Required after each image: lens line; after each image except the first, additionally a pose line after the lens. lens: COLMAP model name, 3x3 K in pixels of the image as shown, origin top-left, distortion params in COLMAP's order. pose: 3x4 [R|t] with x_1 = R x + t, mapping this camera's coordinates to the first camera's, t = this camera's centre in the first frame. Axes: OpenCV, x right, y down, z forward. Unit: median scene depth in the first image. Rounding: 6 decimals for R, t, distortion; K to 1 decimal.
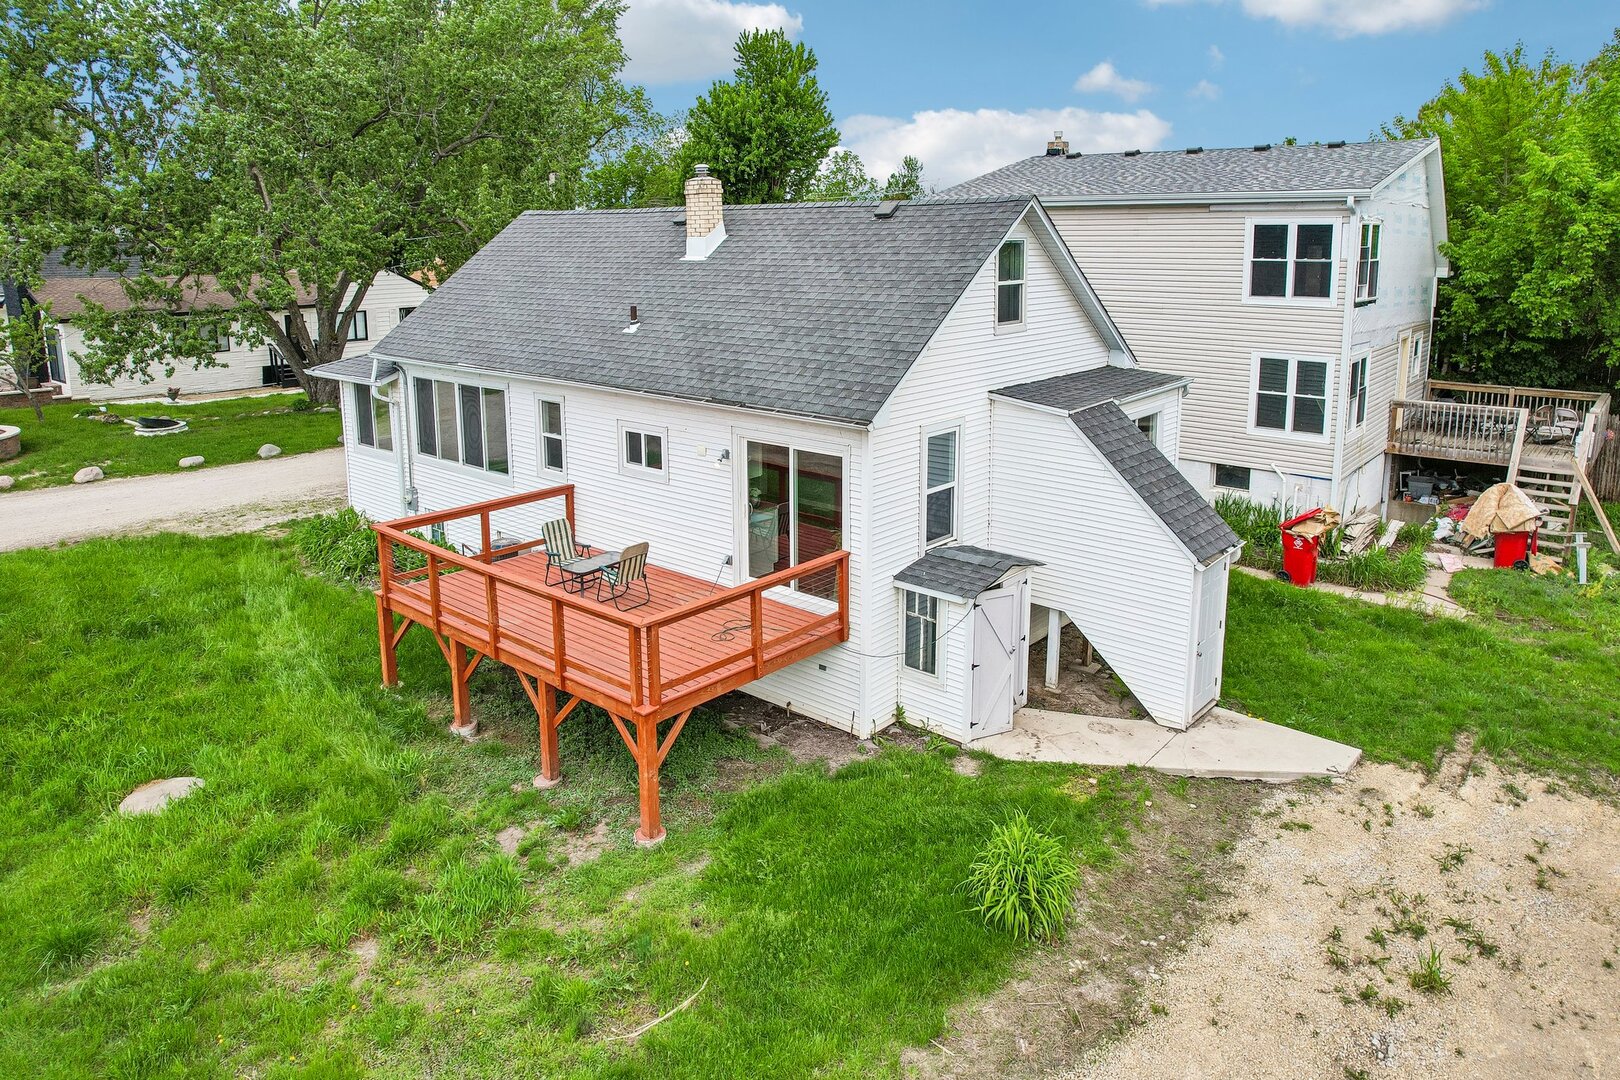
lens RADIAL K [[1072.8, 0, 810.1], [0, 1072.8, 411.9], [0, 0, 1]] dist [-0.002857, -0.000120]
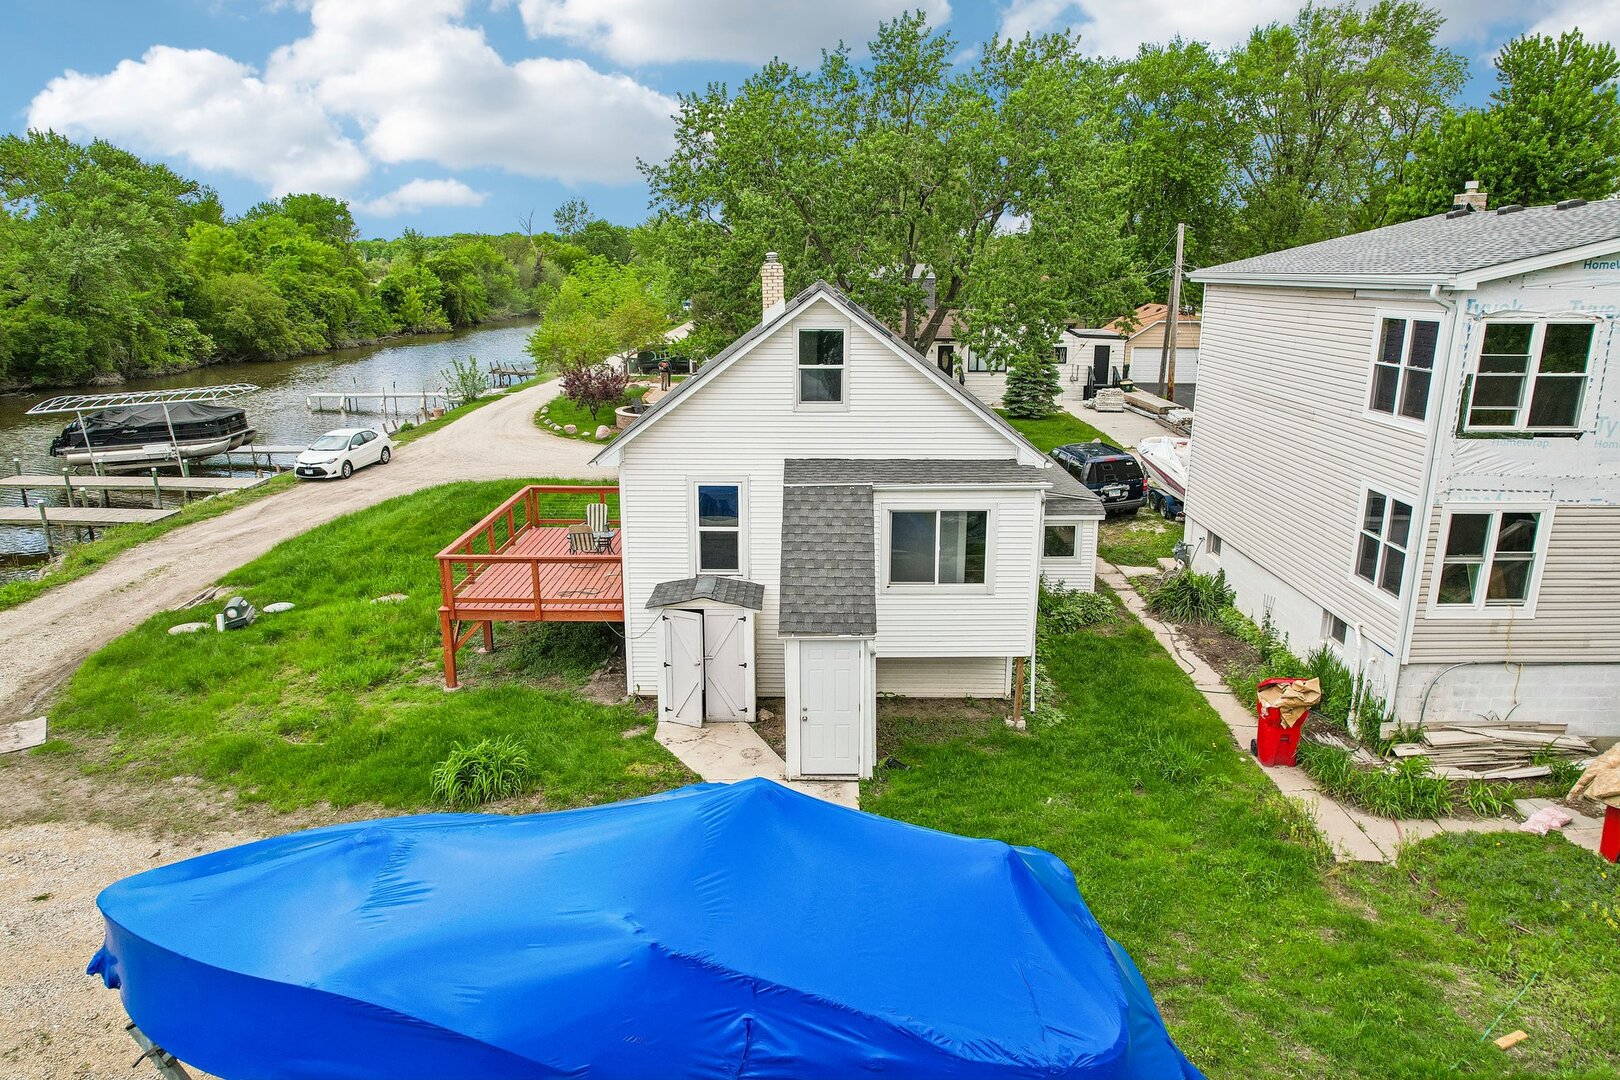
lens RADIAL K [[1028.6, 0, 810.0], [0, 1028.6, 540.0], [0, 0, 1]] dist [-0.001564, -0.000064]
pose [[0.654917, 0.200796, -0.728535, 1.000268], [-0.130635, 0.979622, 0.152566, -0.105937], [0.744324, -0.004746, 0.667802, 0.268732]]
